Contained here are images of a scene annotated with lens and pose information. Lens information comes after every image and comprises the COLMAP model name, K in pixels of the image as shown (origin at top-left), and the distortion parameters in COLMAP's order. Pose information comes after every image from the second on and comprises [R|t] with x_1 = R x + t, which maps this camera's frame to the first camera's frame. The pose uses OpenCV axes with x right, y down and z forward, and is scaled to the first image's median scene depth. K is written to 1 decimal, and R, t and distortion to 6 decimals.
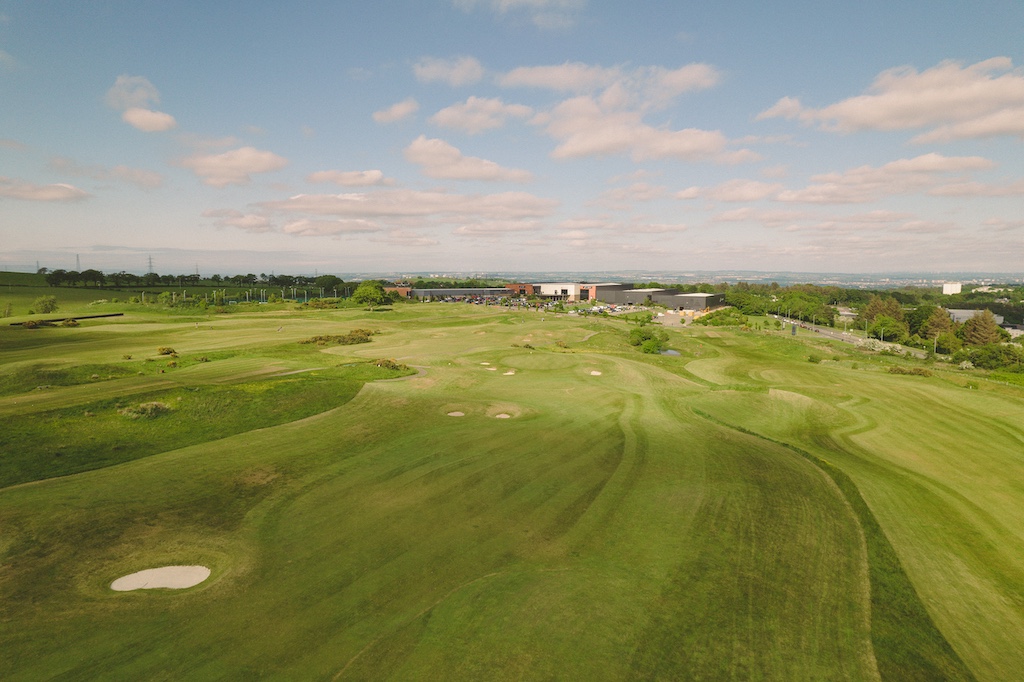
lens RADIAL K [[653.9, 0, 516.2], [0, 653.9, 342.4], [0, 0, 1]] dist [-0.089770, 0.081254]
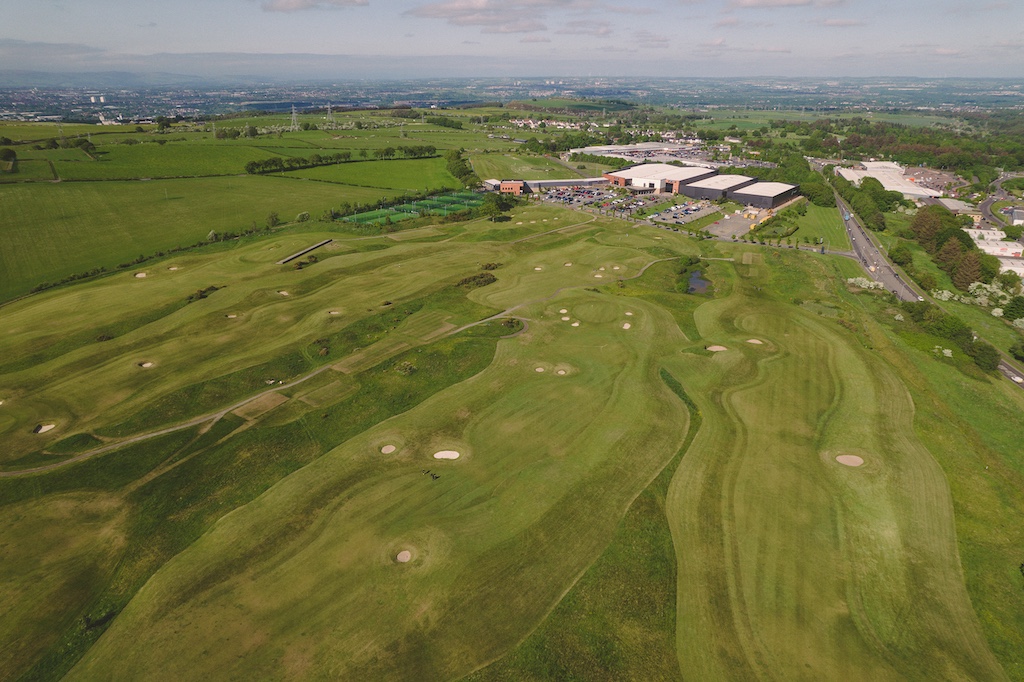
lens RADIAL K [[653.9, 0, 516.2], [0, 653.9, 342.4], [0, 0, 1]] dist [-0.089770, 0.081254]
pose [[0.984914, 0.064360, -0.160628, 0.169199], [-0.016251, 0.958561, 0.284425, -0.583223], [0.172277, -0.277524, 0.945146, -1.004202]]
